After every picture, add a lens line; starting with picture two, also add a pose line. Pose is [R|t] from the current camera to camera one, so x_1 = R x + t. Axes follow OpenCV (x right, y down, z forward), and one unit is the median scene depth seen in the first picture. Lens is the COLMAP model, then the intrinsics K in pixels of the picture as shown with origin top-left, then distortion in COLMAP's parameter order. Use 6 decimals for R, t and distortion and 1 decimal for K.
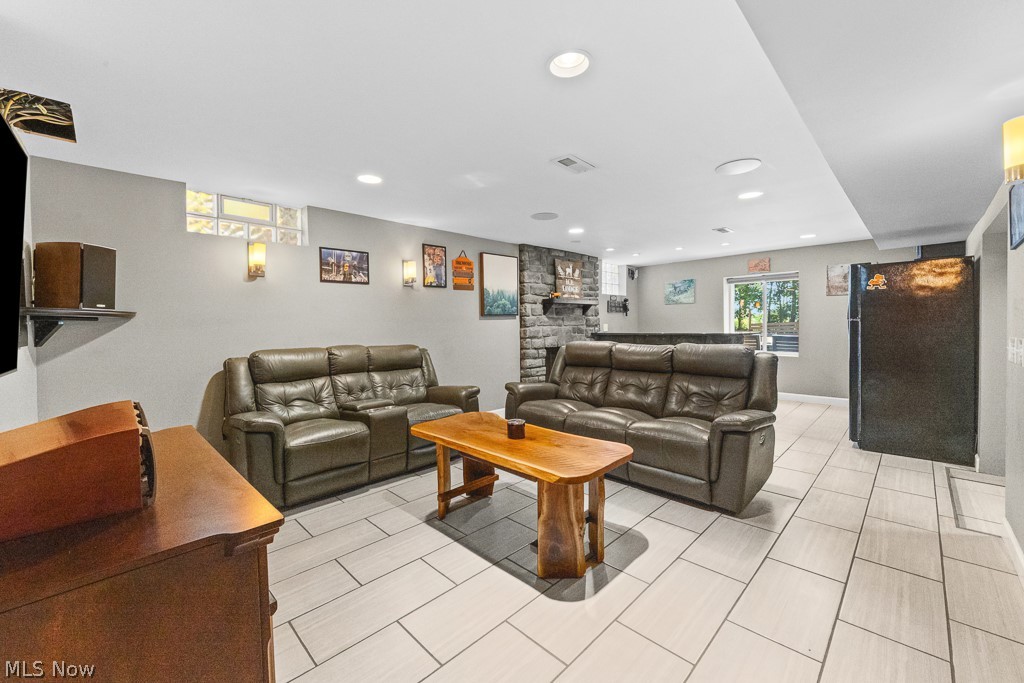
lens RADIAL K [[399.6, 0, 509.4], [0, 399.6, 331.6], [0, 0, 1]] dist [0.018231, -0.007502]
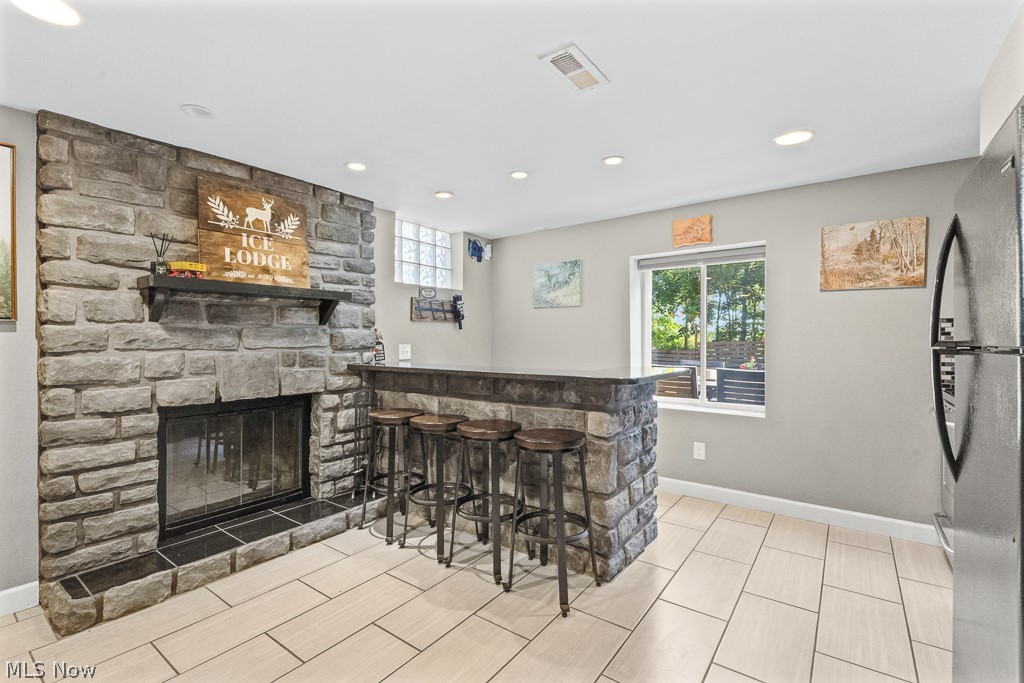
lens RADIAL K [[454.1, 0, 512.0], [0, 454.1, 341.5], [0, 0, 1]] dist [-0.000463, 0.000268]
pose [[0.989176, 0.011388, 0.146291, 0.333158], [-0.009556, 0.999867, -0.013221, -0.018978], [-0.146422, 0.011680, 0.989153, 0.498135]]
